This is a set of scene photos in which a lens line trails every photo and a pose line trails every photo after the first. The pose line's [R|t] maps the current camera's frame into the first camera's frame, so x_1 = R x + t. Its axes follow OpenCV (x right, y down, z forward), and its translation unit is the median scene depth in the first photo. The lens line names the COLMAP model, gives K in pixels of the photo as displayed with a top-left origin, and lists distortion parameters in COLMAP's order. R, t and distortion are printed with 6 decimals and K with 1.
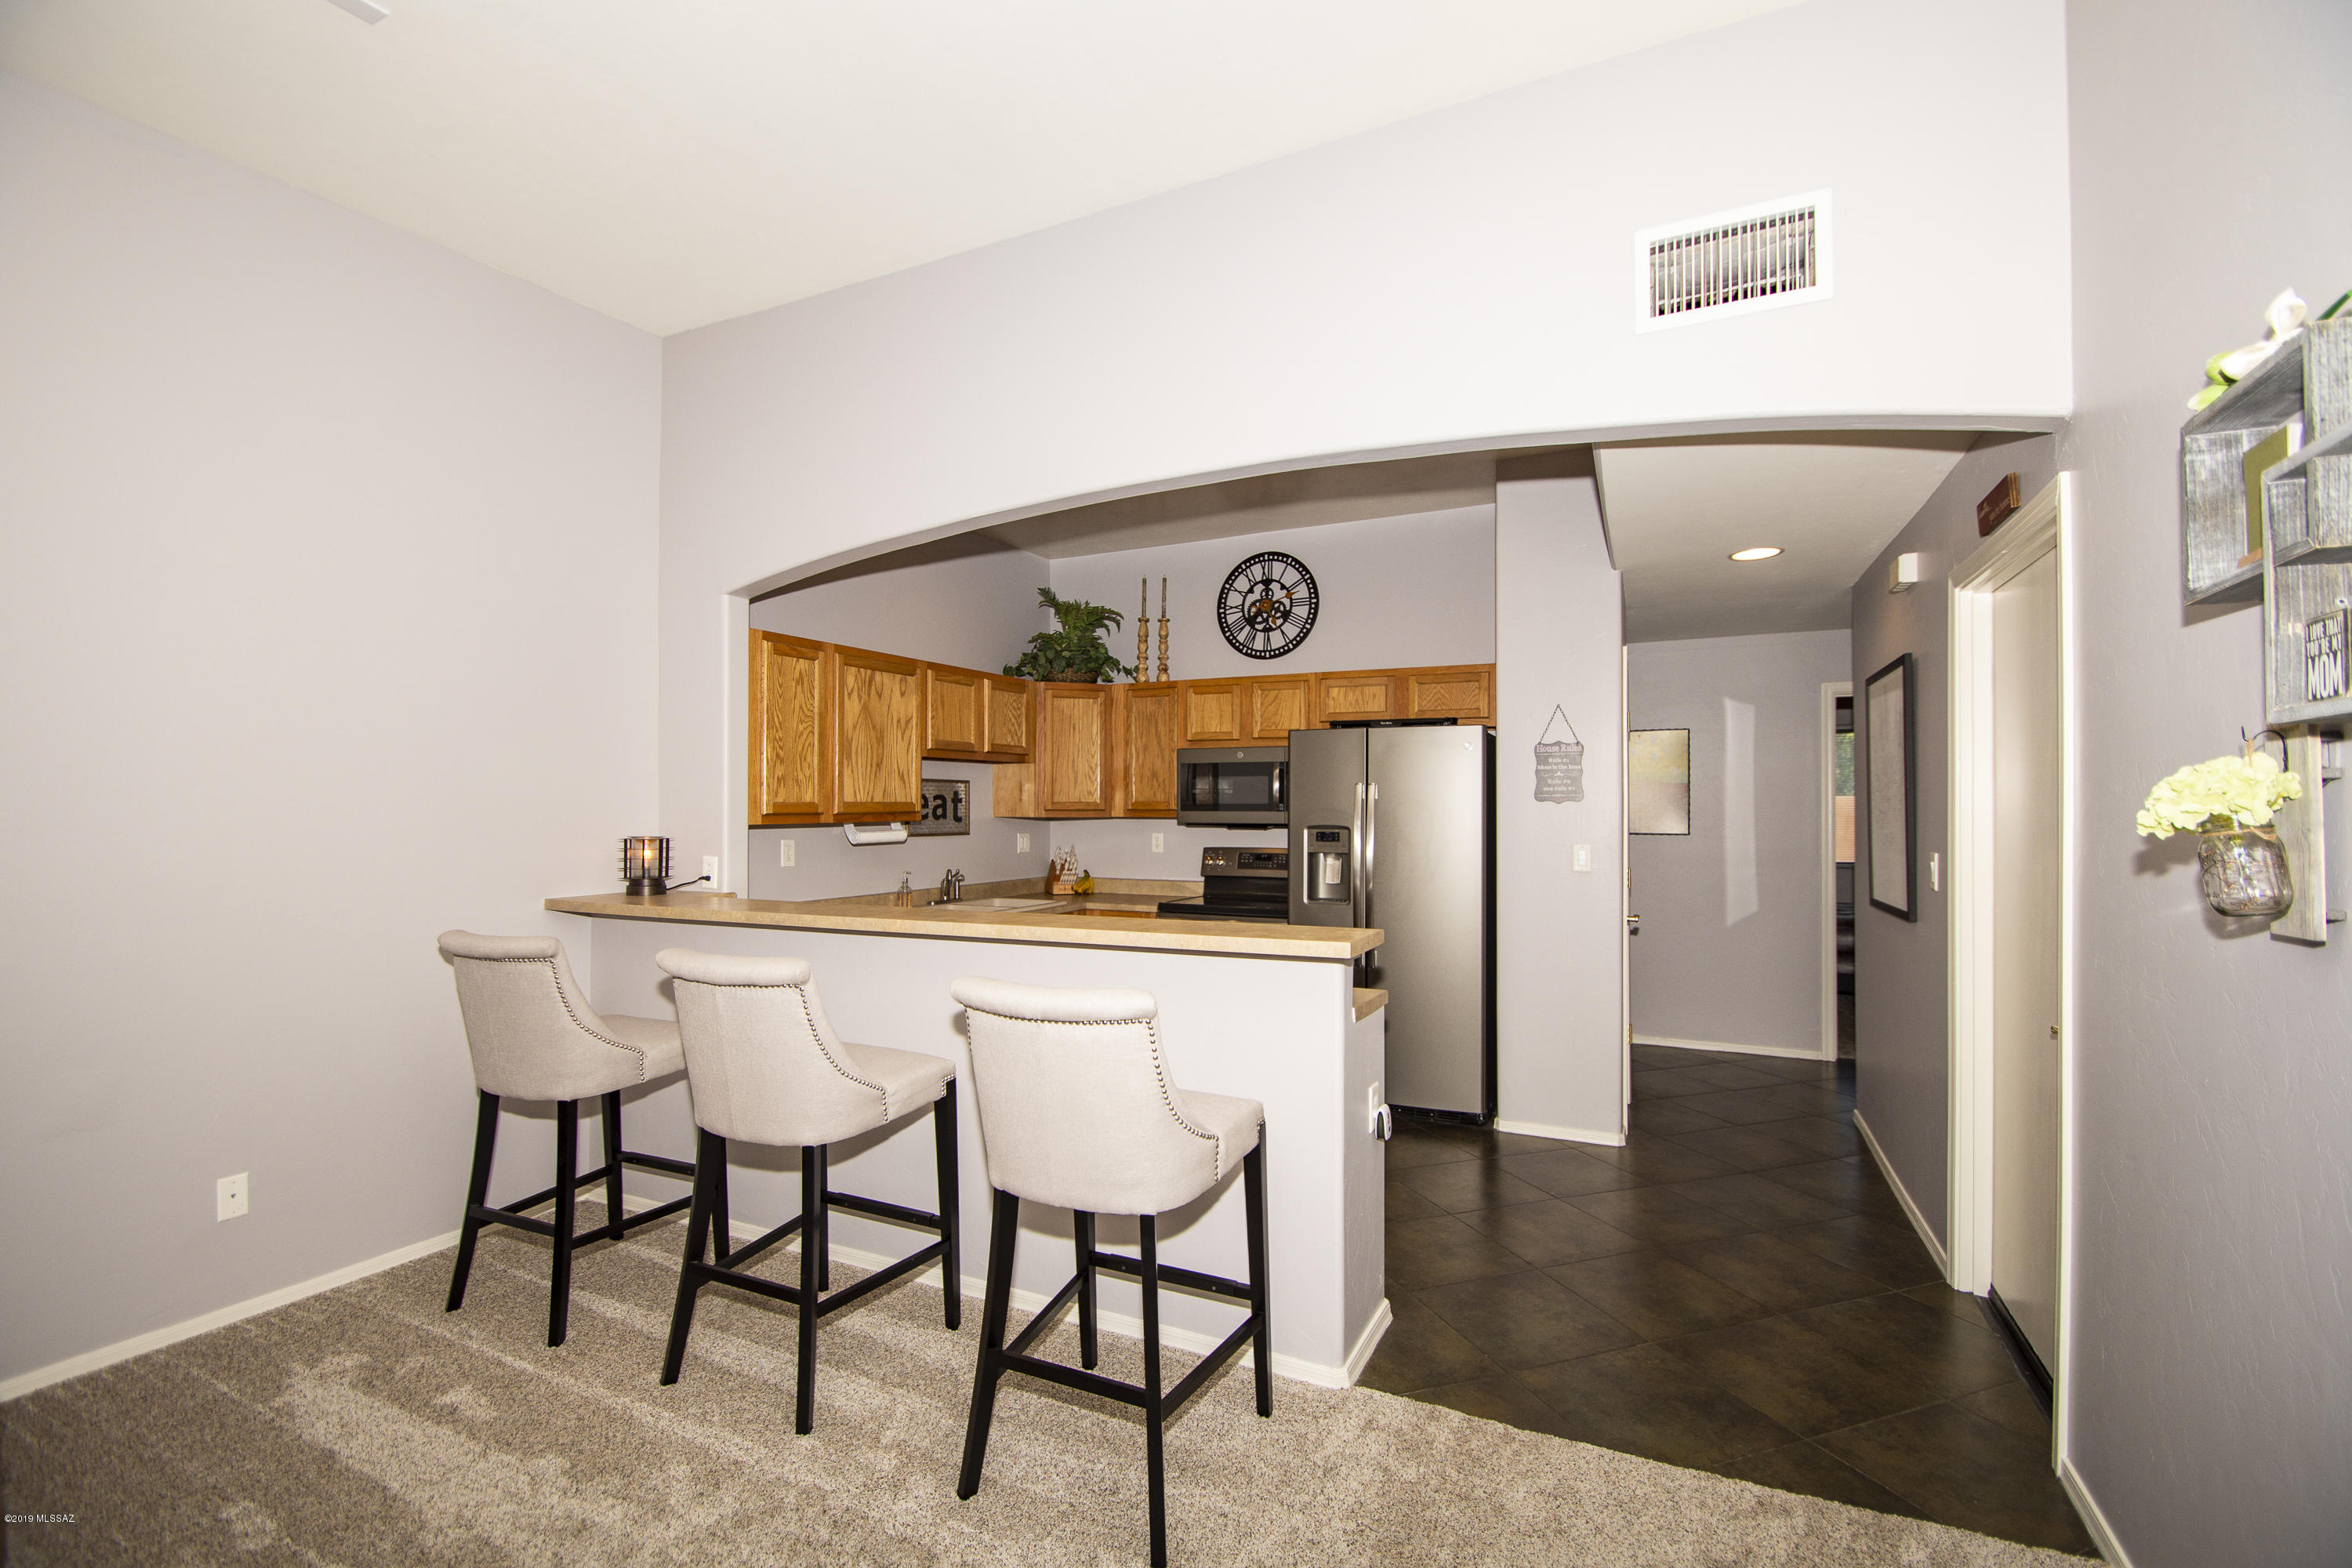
lens RADIAL K [[1032.1, 0, 1171.7], [0, 1032.1, 799.3], [0, 0, 1]] dist [0.017134, -0.015807]
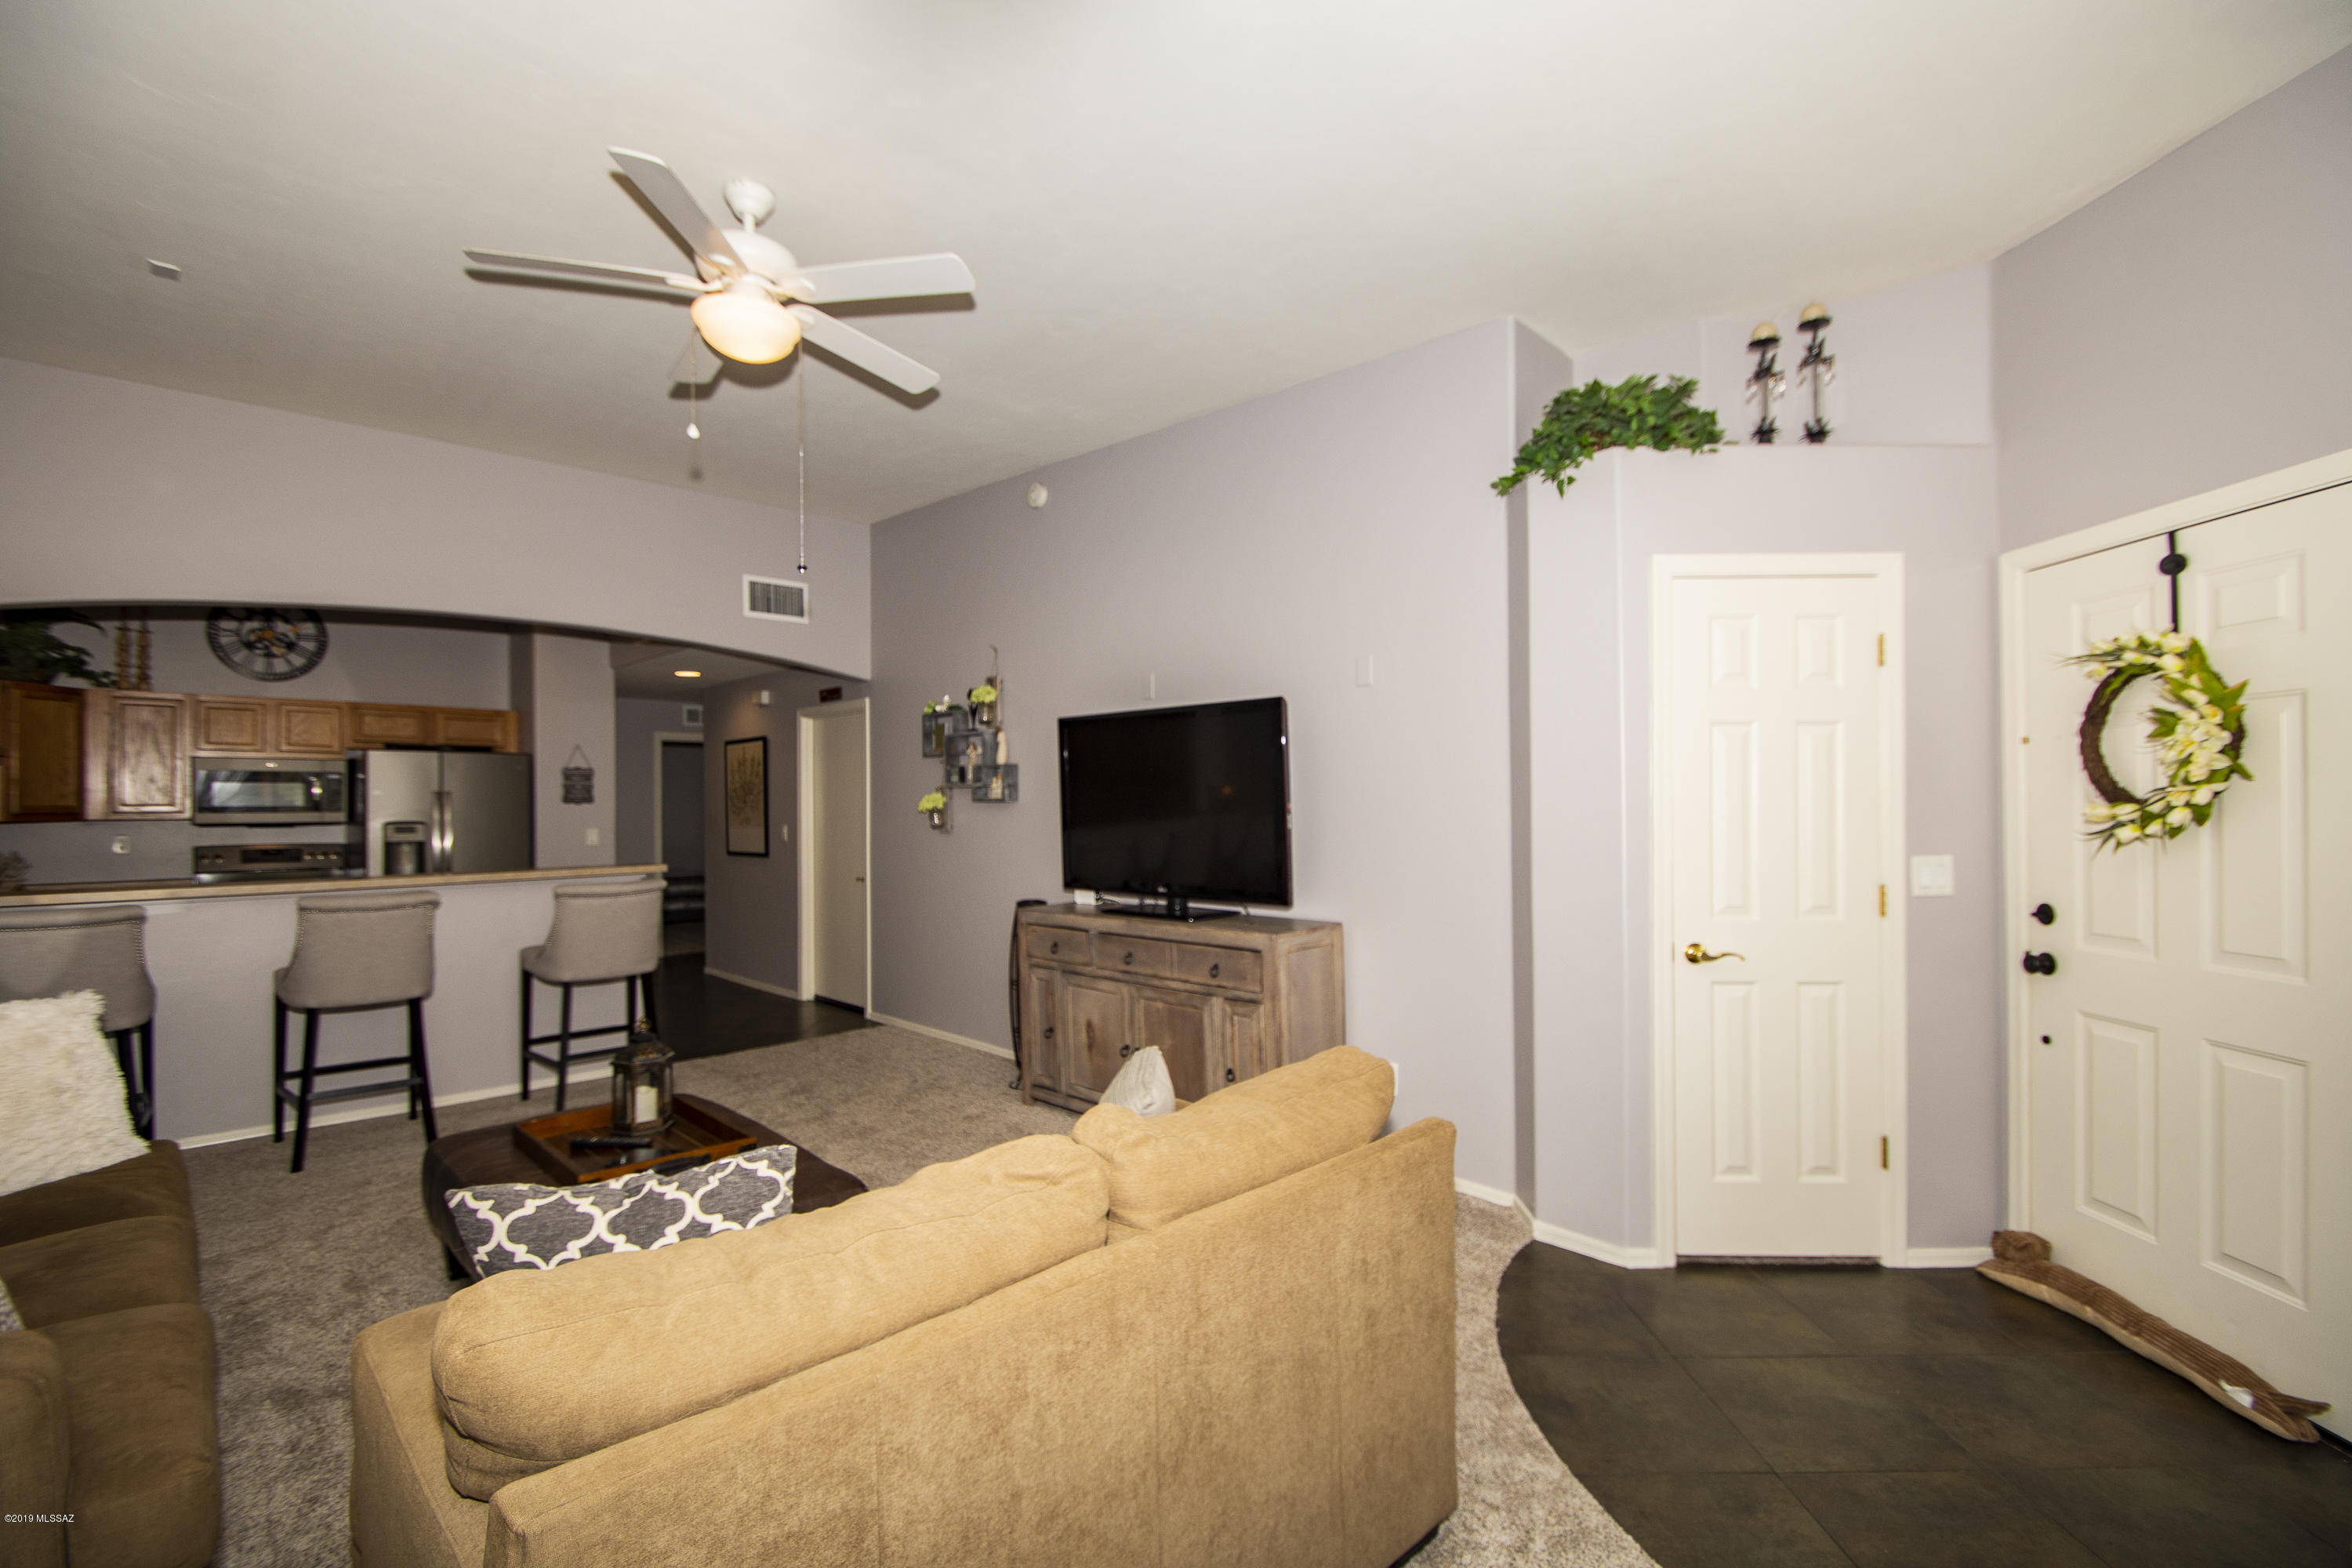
lens RADIAL K [[1032.1, 0, 1171.7], [0, 1032.1, 799.3], [0, 0, 1]] dist [0.017134, -0.015807]
pose [[0.346414, 0.001540, 0.938080, -0.728797], [0.000991, 0.999997, -0.002007, -0.000337], [-0.938081, 0.001625, 0.346412, -0.394083]]
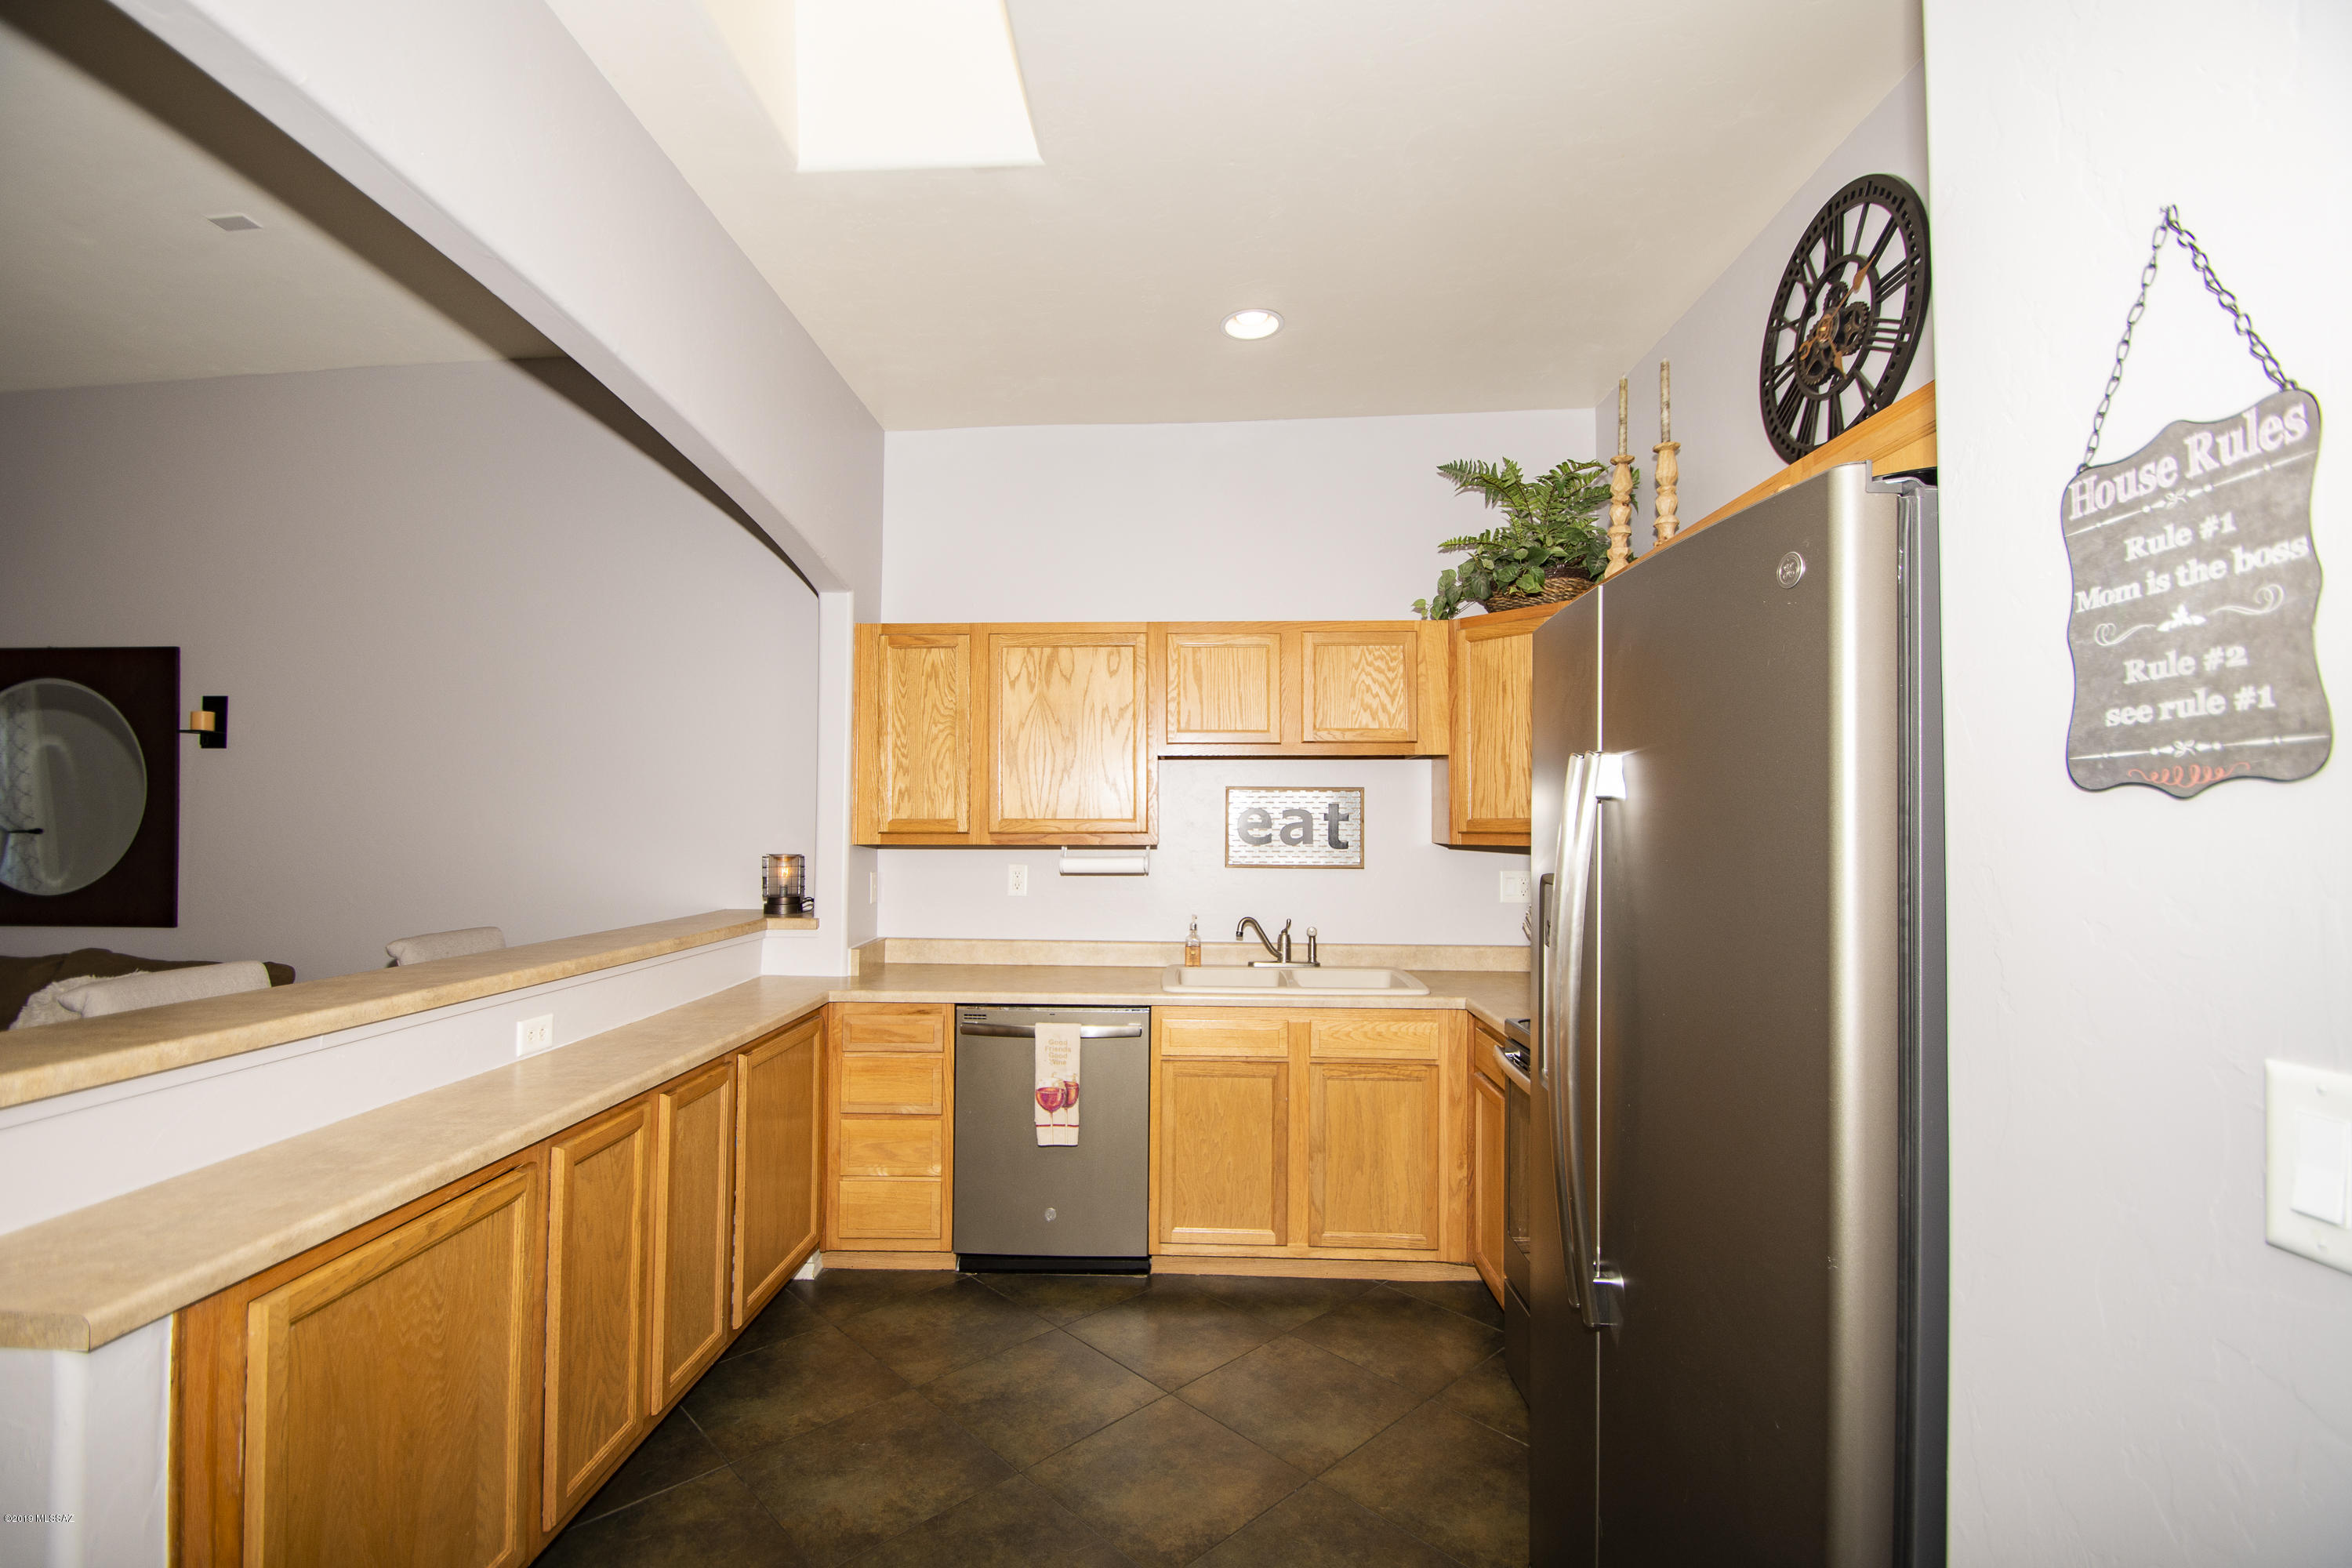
lens RADIAL K [[1032.1, 0, 1171.7], [0, 1032.1, 799.3], [0, 0, 1]] dist [0.017134, -0.015807]
pose [[0.414894, -0.024121, -0.909550, 0.395049], [0.001705, 0.999667, -0.025733, 0.007183], [0.909868, 0.009125, 0.414797, 0.676191]]
